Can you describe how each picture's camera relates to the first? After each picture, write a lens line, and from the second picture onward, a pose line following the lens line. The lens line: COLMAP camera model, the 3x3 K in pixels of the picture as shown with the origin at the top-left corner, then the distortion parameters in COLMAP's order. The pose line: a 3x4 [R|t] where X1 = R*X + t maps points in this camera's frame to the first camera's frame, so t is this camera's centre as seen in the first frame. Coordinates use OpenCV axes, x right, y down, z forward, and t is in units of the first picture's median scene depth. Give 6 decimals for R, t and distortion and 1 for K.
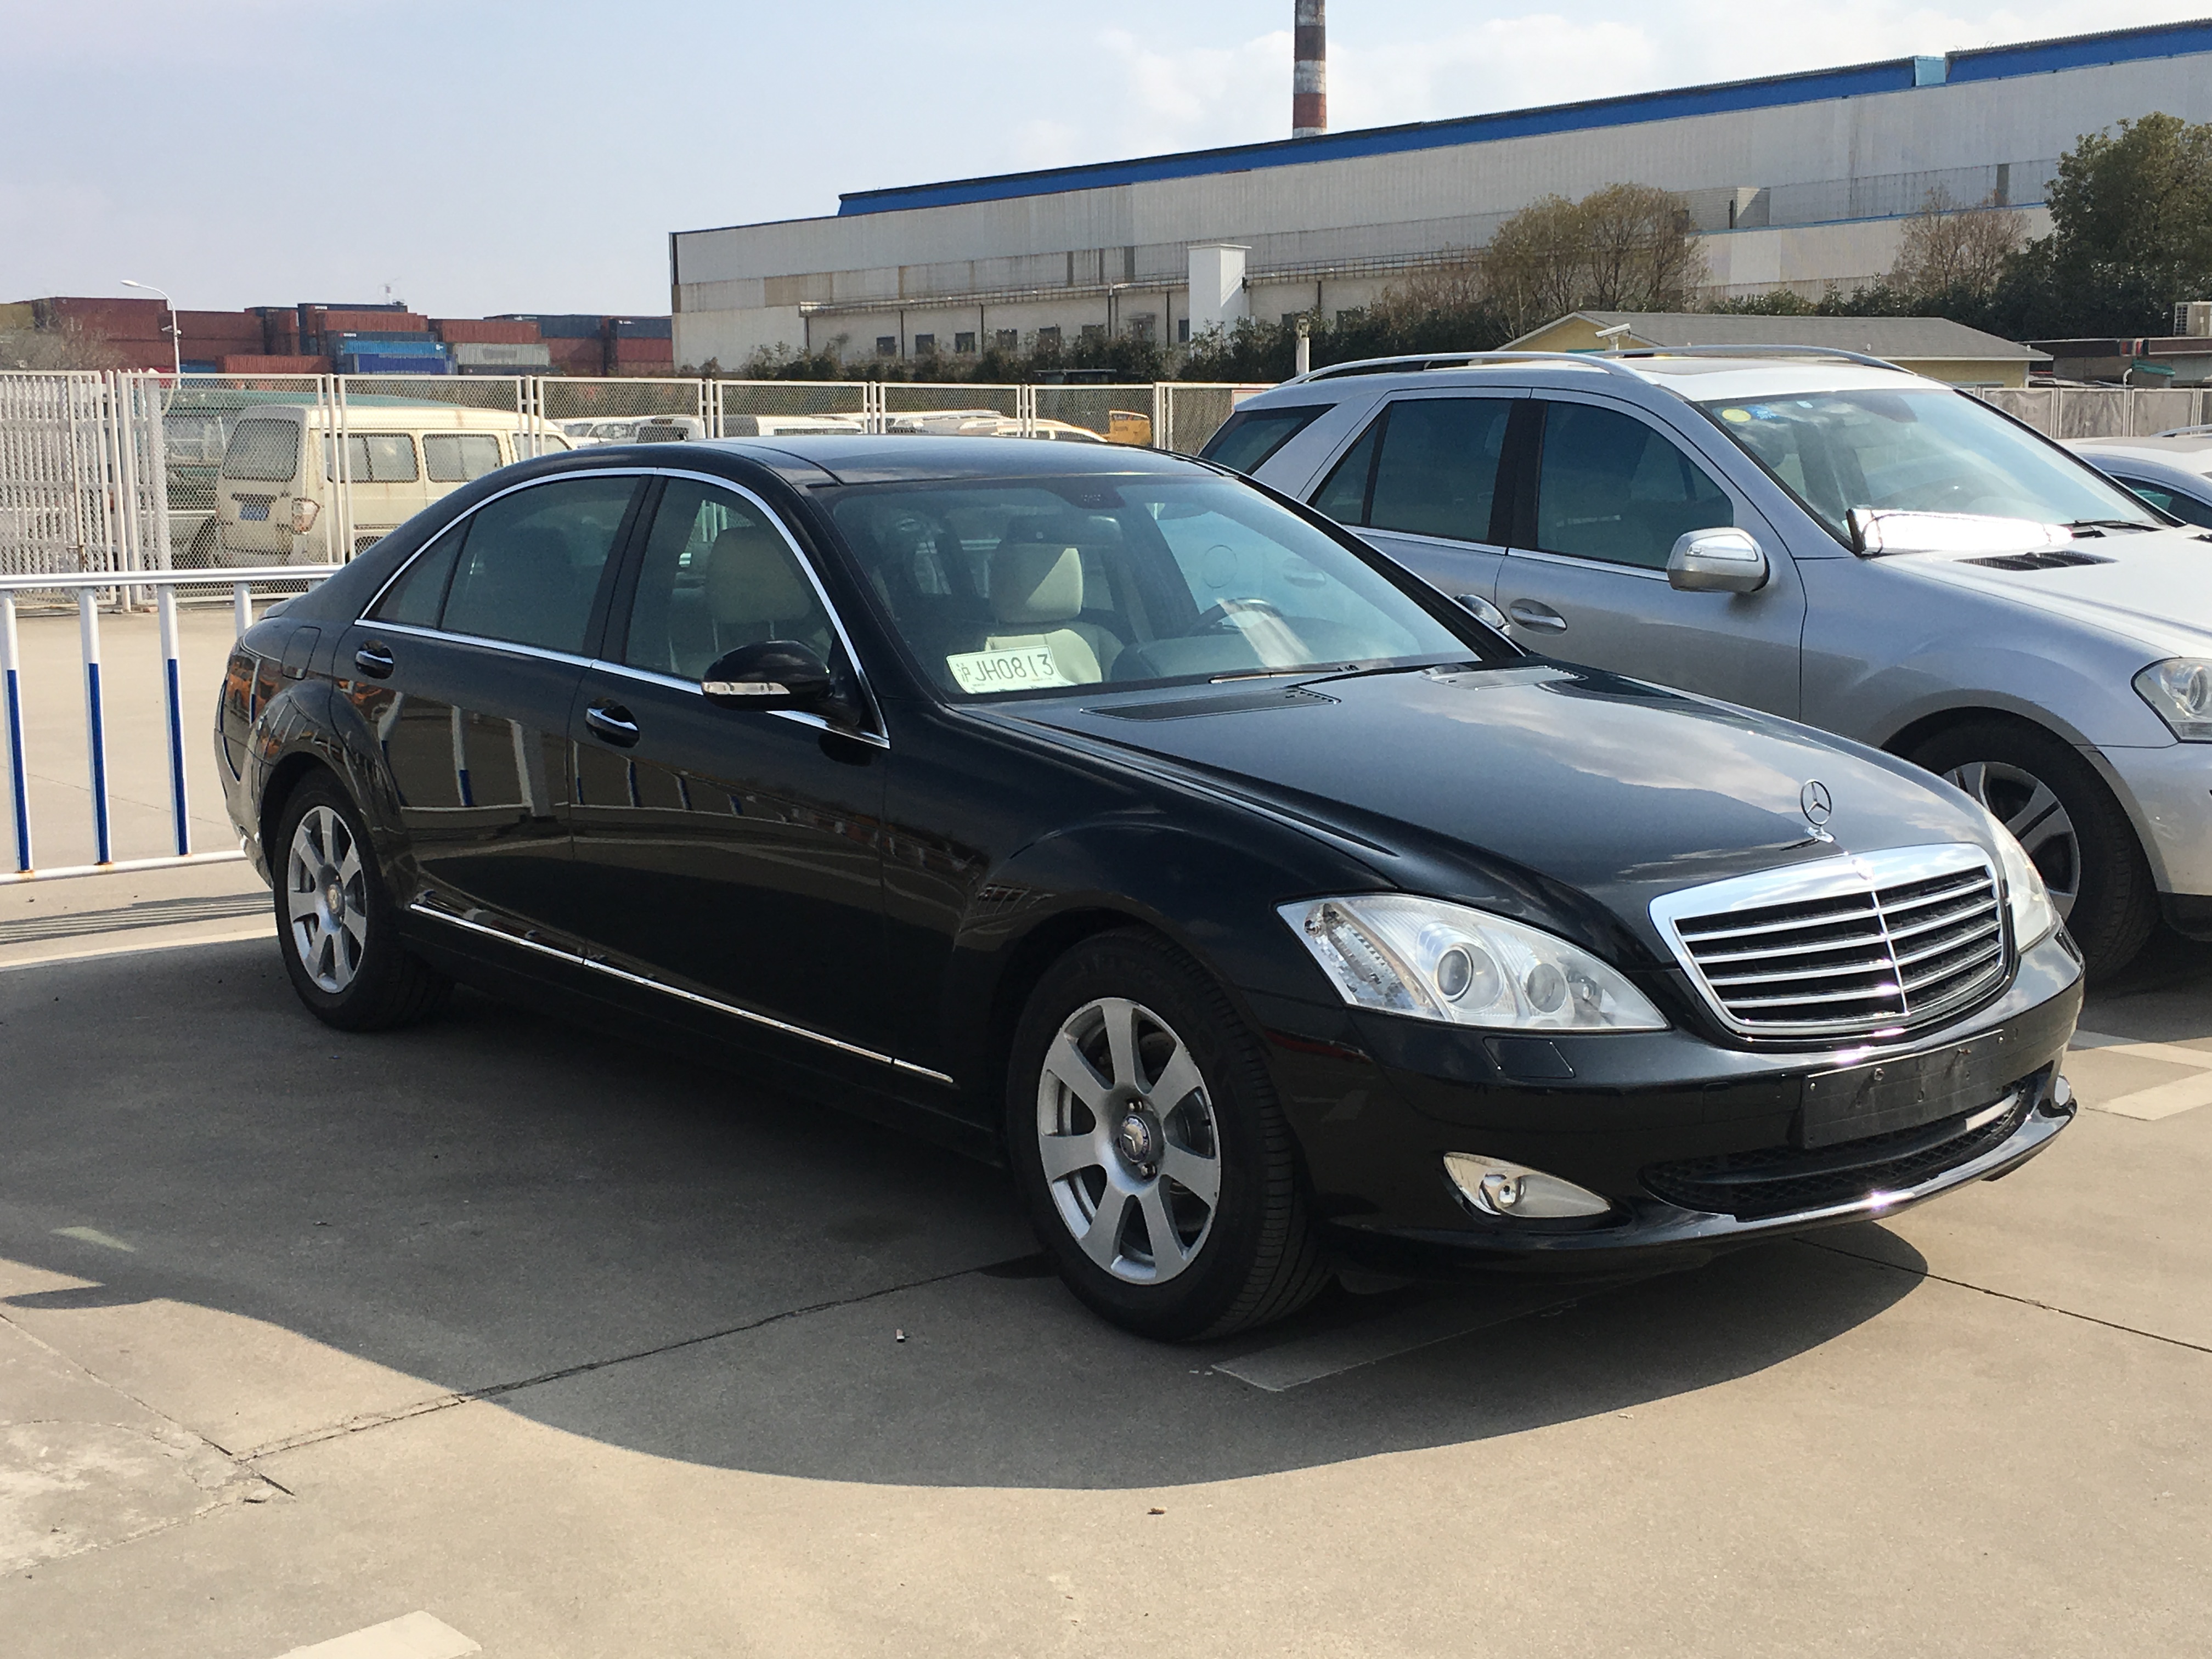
lens RADIAL K [[2742.6, 0, 1106.0], [0, 2742.6, 829.5], [0, 0, 1]] dist [0.066730, -0.007123]
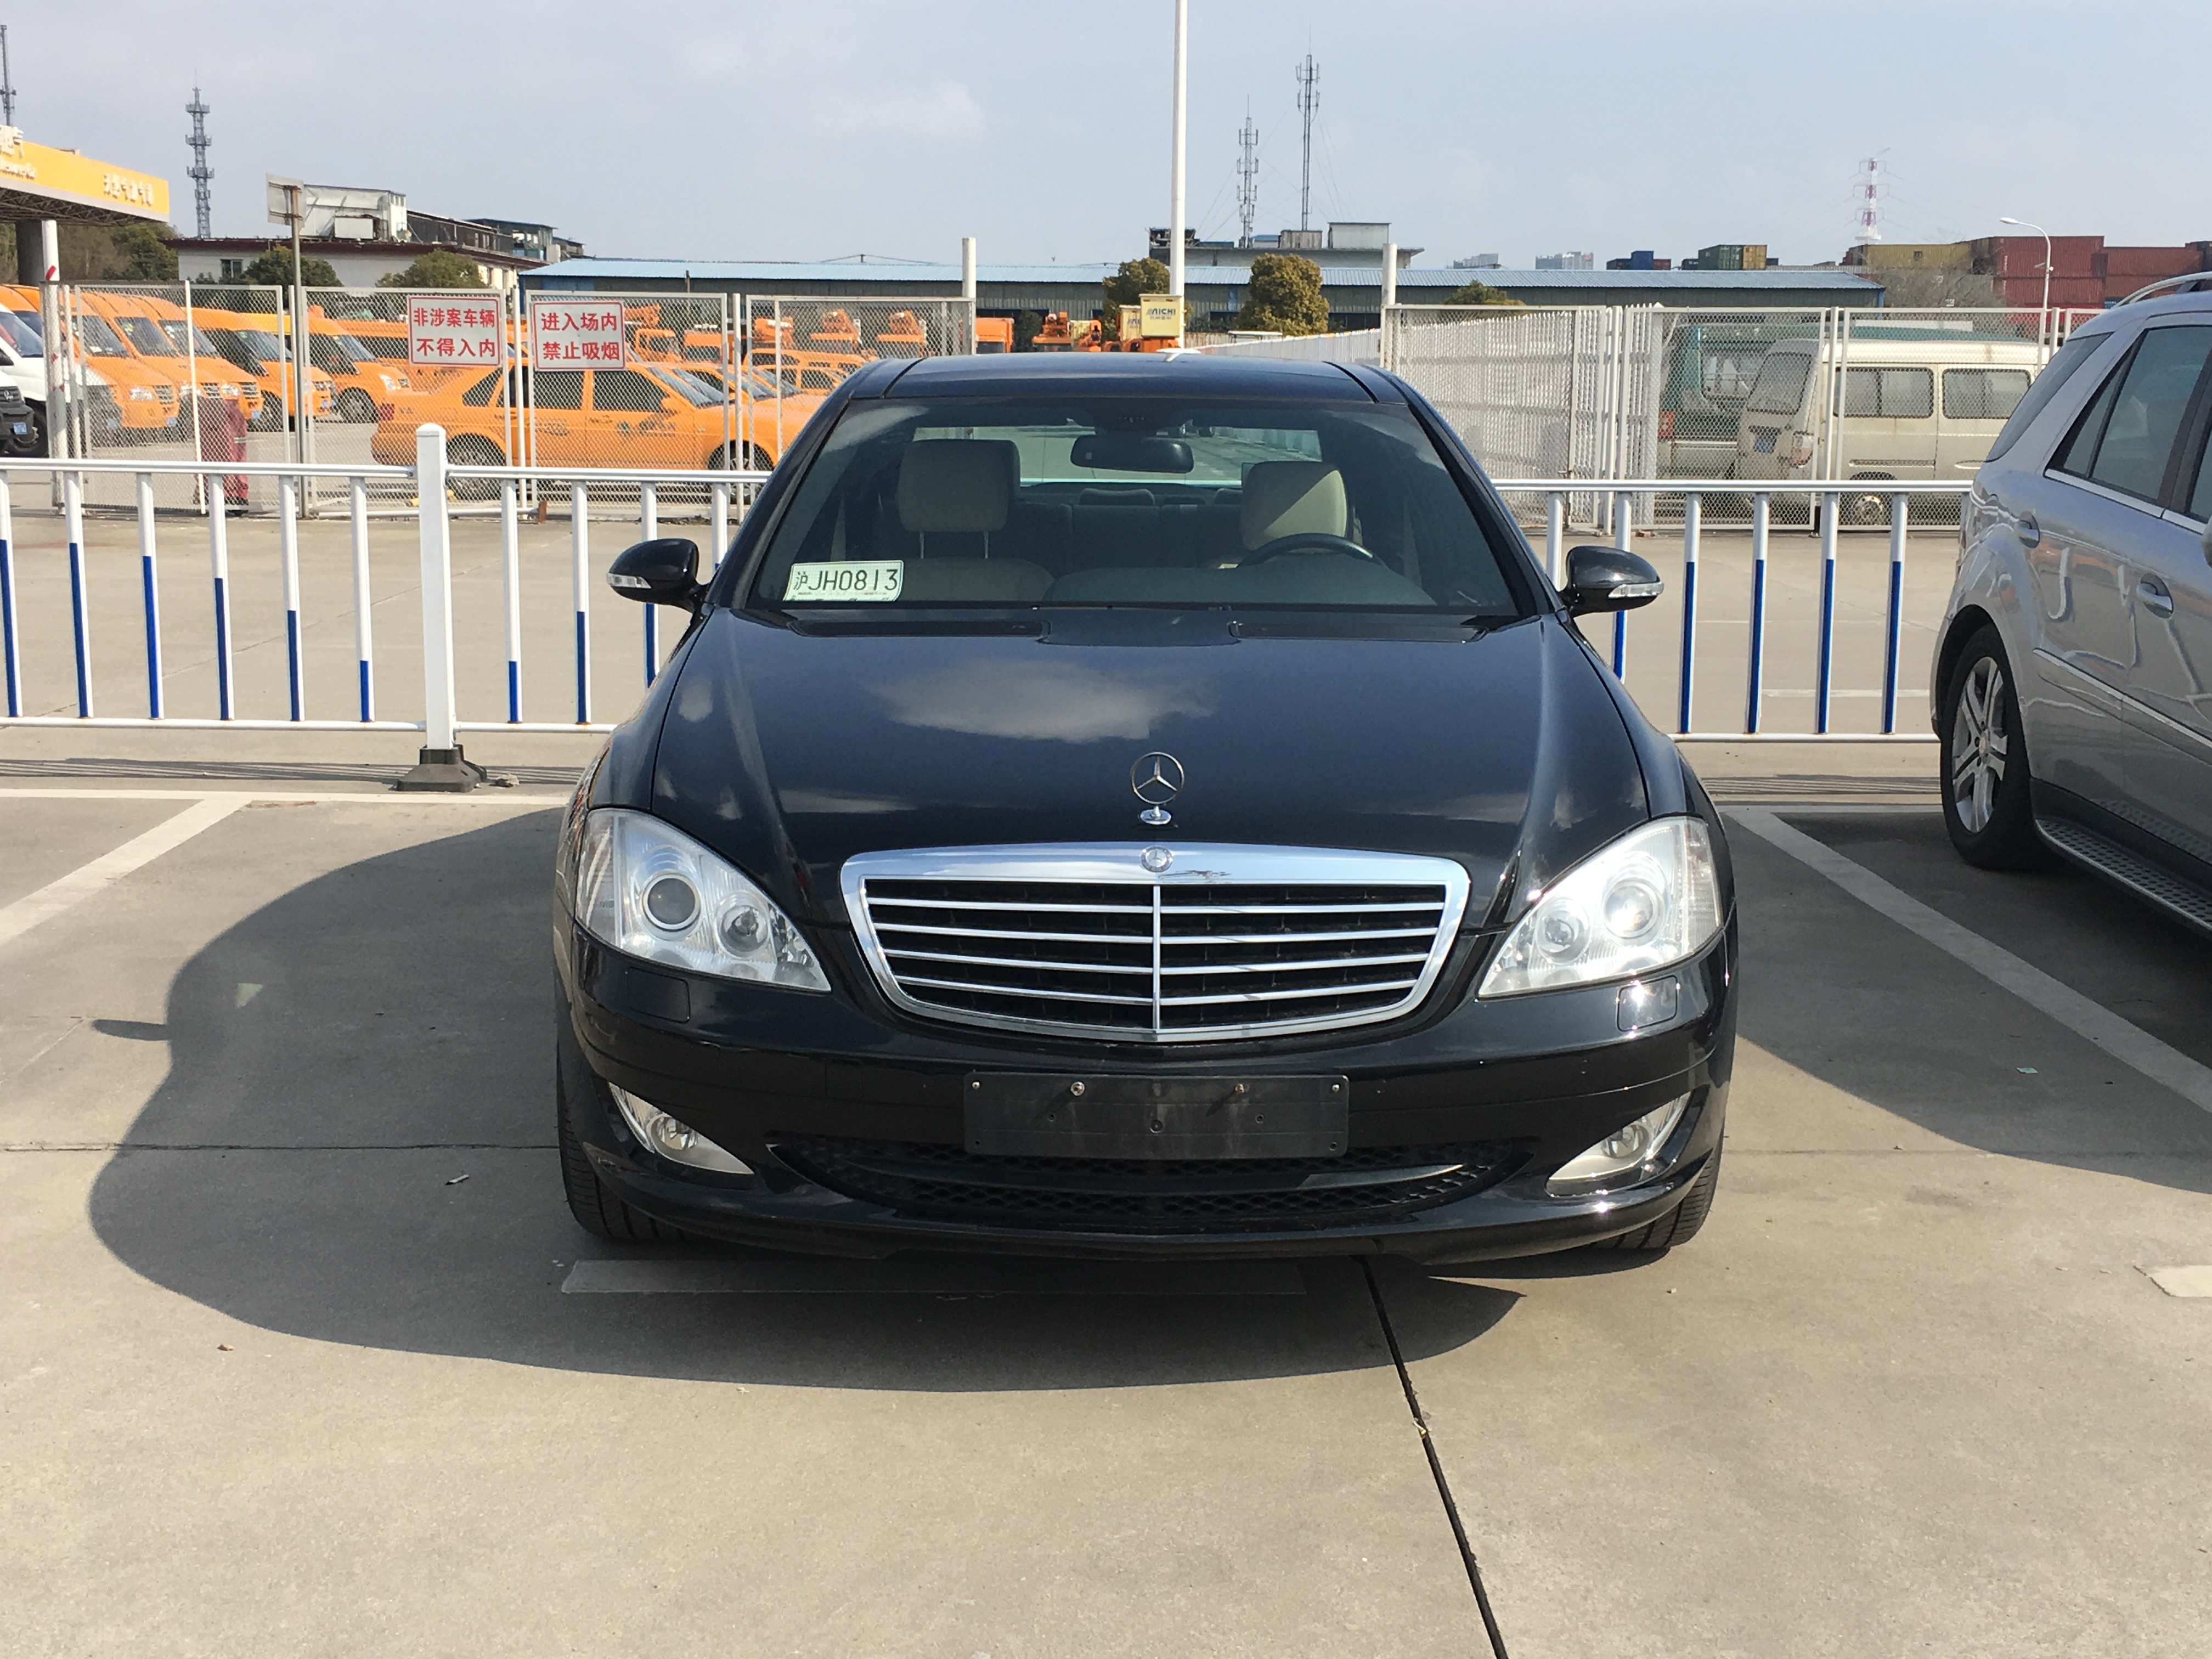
lens RADIAL K [[2742.6, 0, 1106.0], [0, 2742.6, 829.5], [0, 0, 1]] dist [0.066730, -0.007123]
pose [[0.783913, 0.120381, -0.609088, 0.769763], [-0.107099, 0.992536, 0.058327, -0.042725], [0.611564, 0.019510, 0.790955, 0.300240]]
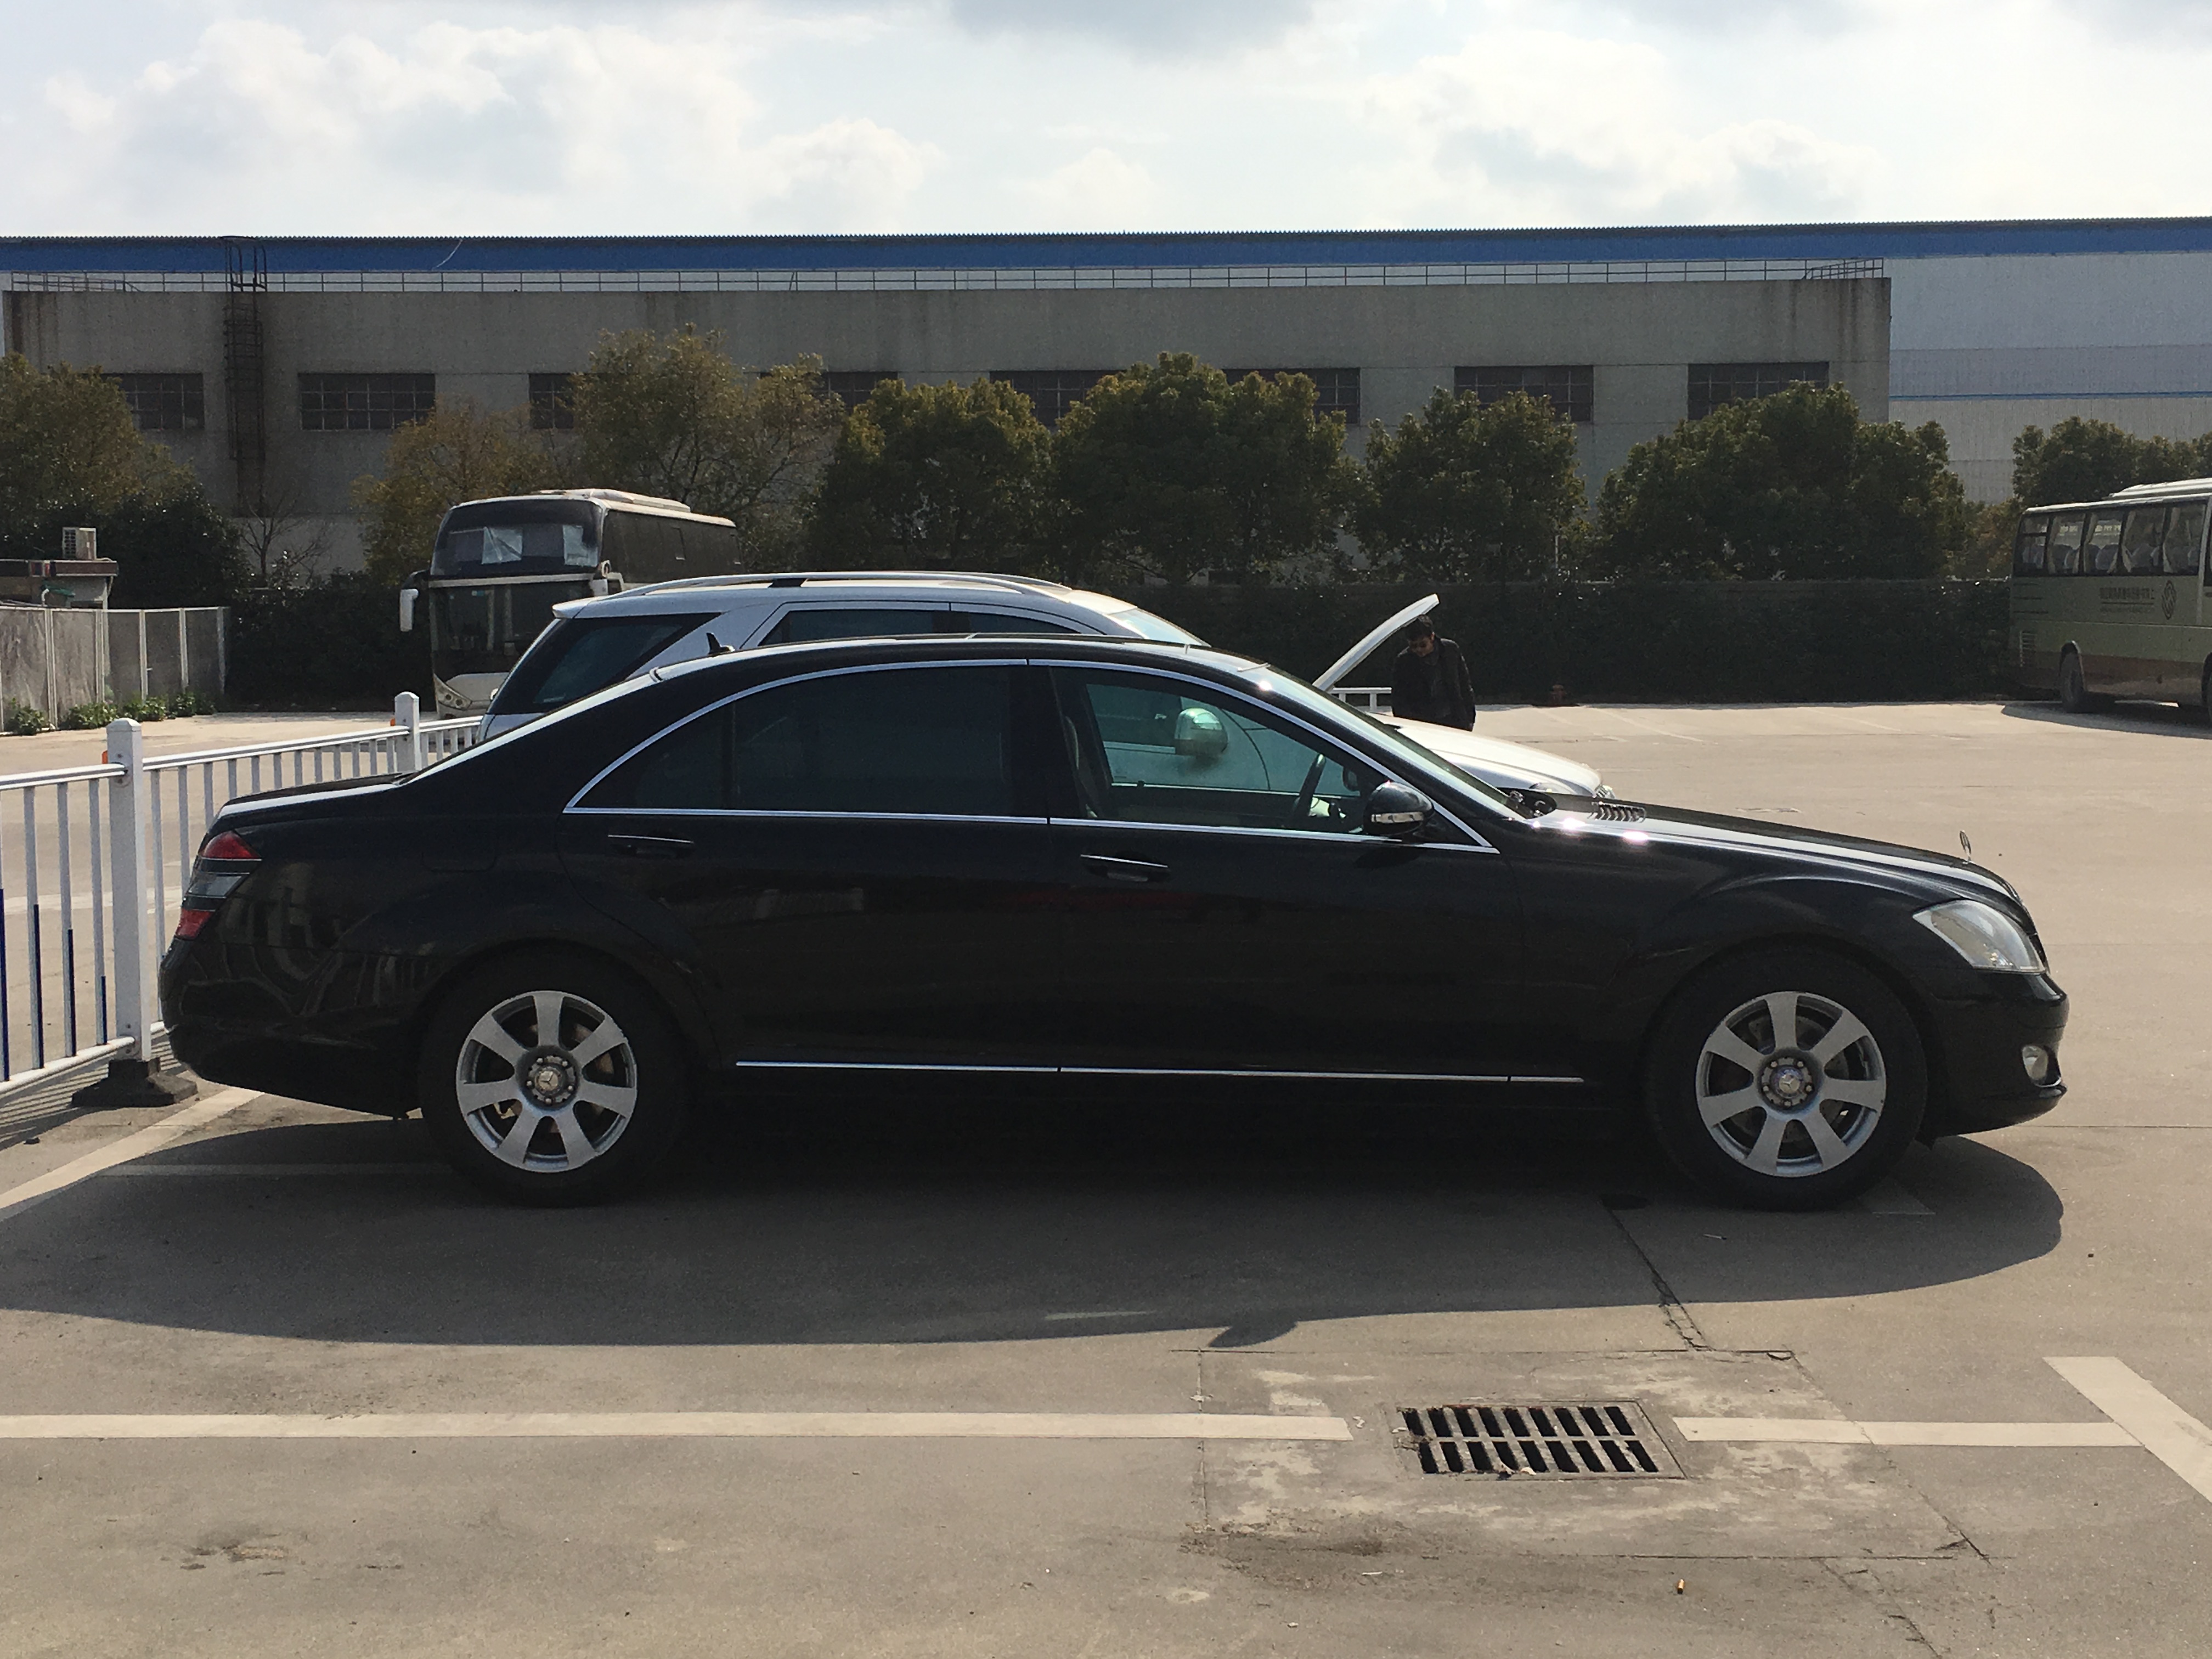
lens RADIAL K [[2742.6, 0, 1106.0], [0, 2742.6, 829.5], [0, 0, 1]] dist [0.066730, -0.007123]
pose [[0.676420, -0.050008, 0.734816, -1.364341], [0.107576, 0.993701, -0.031401, -0.021218], [-0.728617, 0.100289, 0.677539, 0.219723]]
